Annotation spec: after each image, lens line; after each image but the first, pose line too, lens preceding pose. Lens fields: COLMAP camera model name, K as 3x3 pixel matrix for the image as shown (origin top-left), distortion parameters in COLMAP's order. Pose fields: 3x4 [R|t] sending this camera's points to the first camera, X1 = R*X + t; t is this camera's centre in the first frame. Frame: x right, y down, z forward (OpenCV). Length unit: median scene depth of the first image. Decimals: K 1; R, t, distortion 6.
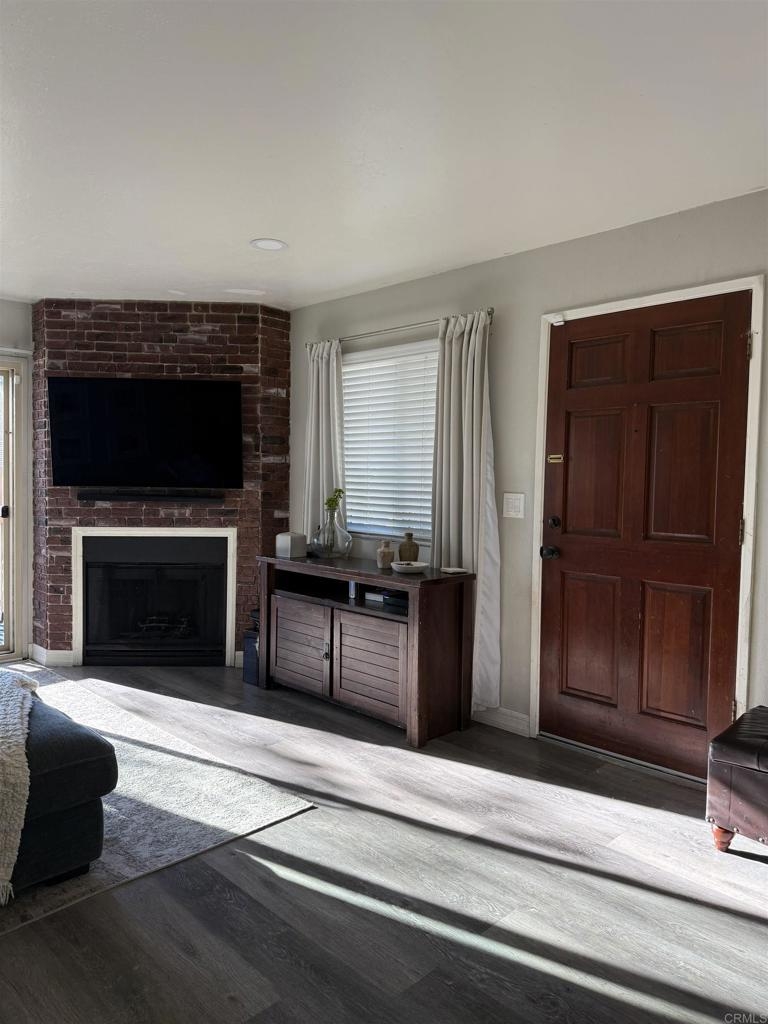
lens RADIAL K [[714.7, 0, 380.6], [0, 714.7, 513.4], [0, 0, 1]] dist [0.199331, -0.367664]
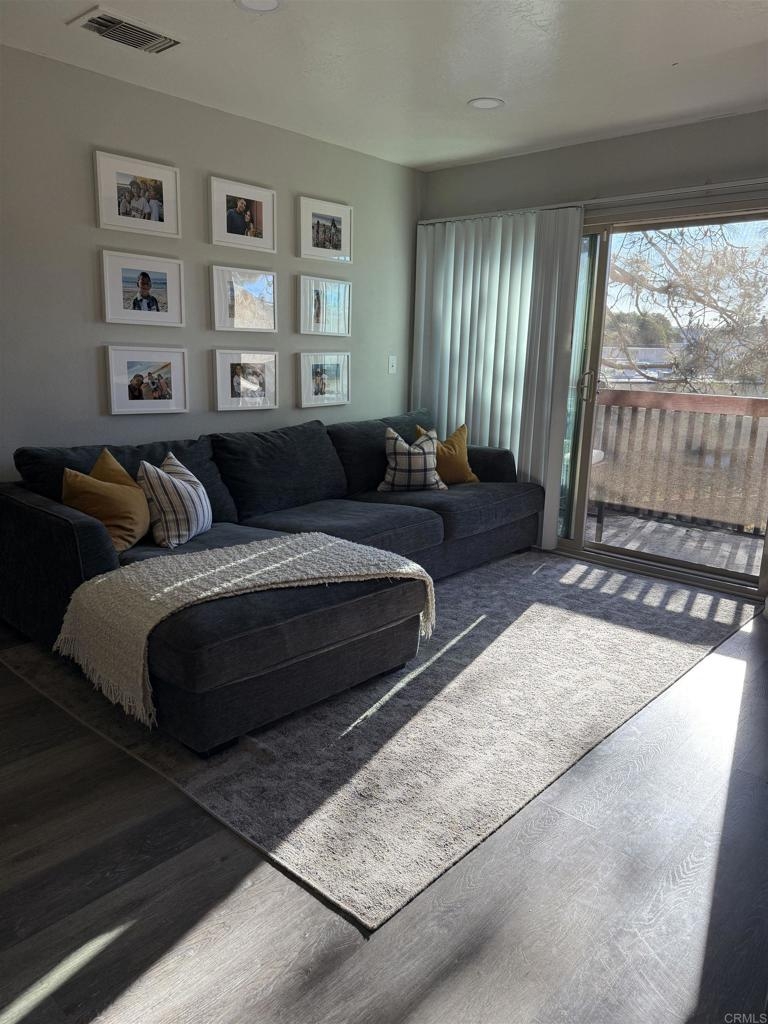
lens RADIAL K [[725.2, 0, 384.0], [0, 725.2, 512.0], [0, 0, 1]] dist [0.168528, -0.240409]
pose [[0.035266, 0.204659, -0.978198, 0.247556], [-0.071700, 0.976802, 0.201782, -0.022499], [0.996803, 0.063021, 0.049122, 0.578783]]
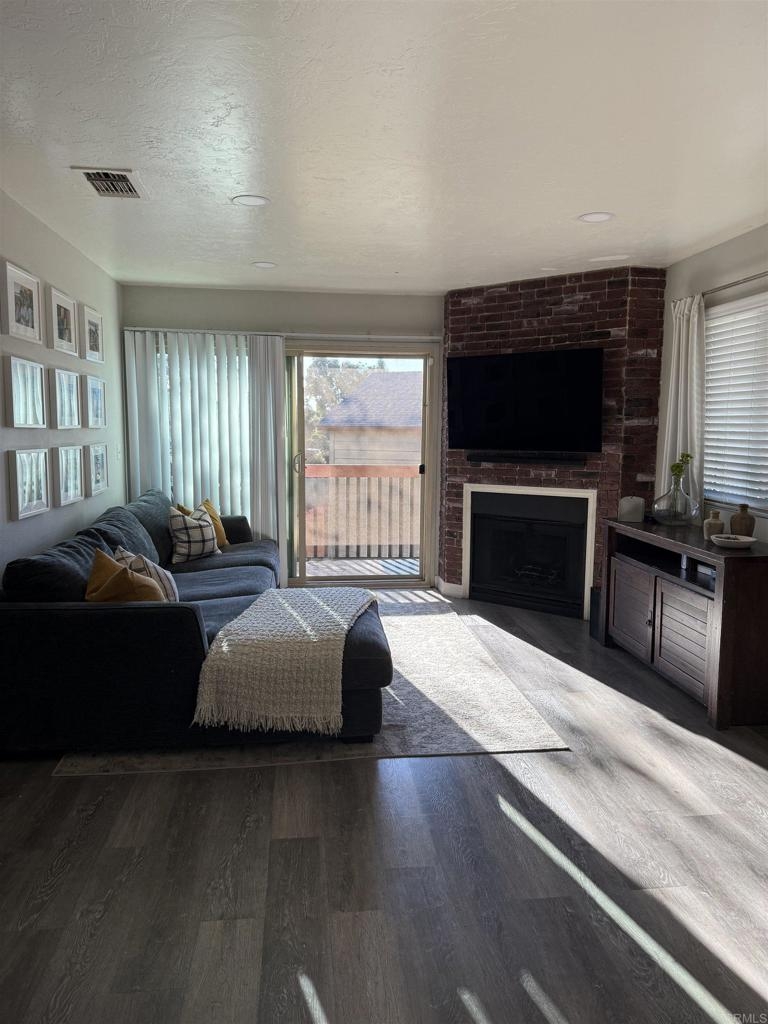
lens RADIAL K [[724.6, 0, 384.0], [0, 724.6, 512.0], [0, 0, 1]] dist [0.074984, -0.084720]
pose [[0.785154, 0.061520, -0.616238, 0.208704], [-0.023355, 0.997287, 0.069804, -0.014192], [0.618861, -0.040415, 0.784460, -0.011391]]
